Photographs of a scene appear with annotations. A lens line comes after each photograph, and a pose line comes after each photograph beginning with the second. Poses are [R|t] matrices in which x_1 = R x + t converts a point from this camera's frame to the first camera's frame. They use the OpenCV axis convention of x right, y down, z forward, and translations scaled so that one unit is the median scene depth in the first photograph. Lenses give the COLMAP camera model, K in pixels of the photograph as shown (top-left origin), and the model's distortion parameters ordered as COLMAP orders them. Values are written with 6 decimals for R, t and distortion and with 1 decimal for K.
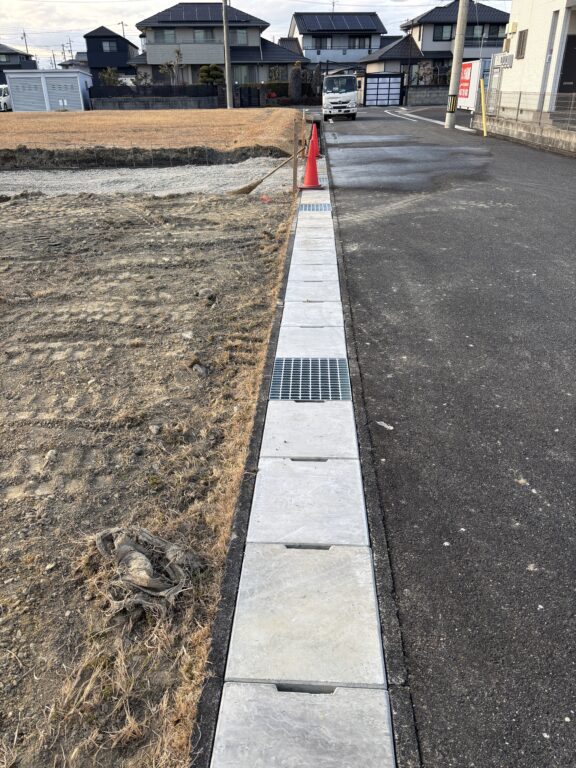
lens RADIAL K [[575.5, 0, 293.4], [0, 575.5, 383.0], [0, 0, 1]] dist [0.051635, -0.048421]
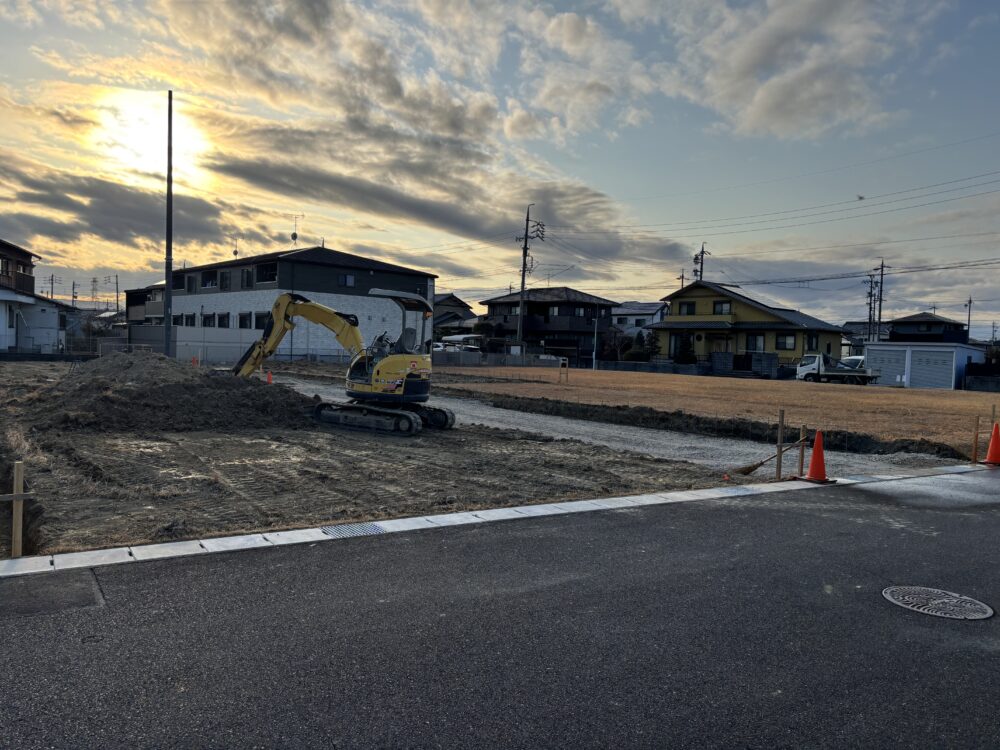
lens RADIAL K [[749.4, 0, 492.3], [0, 749.4, 373.5], [0, 0, 1]] dist [0.051635, -0.048421]
pose [[0.586450, 0.062172, -0.807596, 0.101044], [-0.403512, 0.886945, -0.224737, -0.004140], [0.702321, 0.457671, 0.545236, -0.005880]]
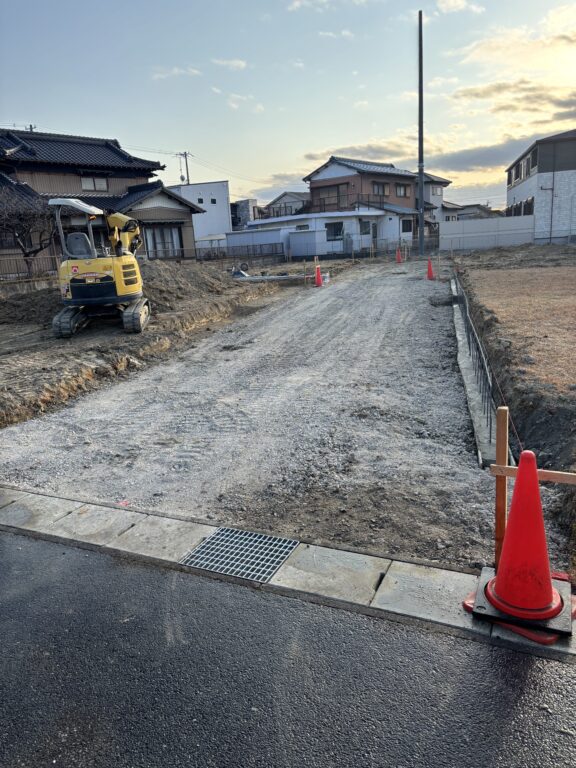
lens RADIAL K [[575.5, 0, 278.7], [0, 575.5, 378.7], [0, 0, 1]] dist [0.051635, -0.048421]
pose [[-0.370216, 0.249527, -0.894805, 0.041519], [-0.358601, 0.850195, 0.385454, -0.144294], [0.856940, 0.463579, -0.225275, 0.274444]]
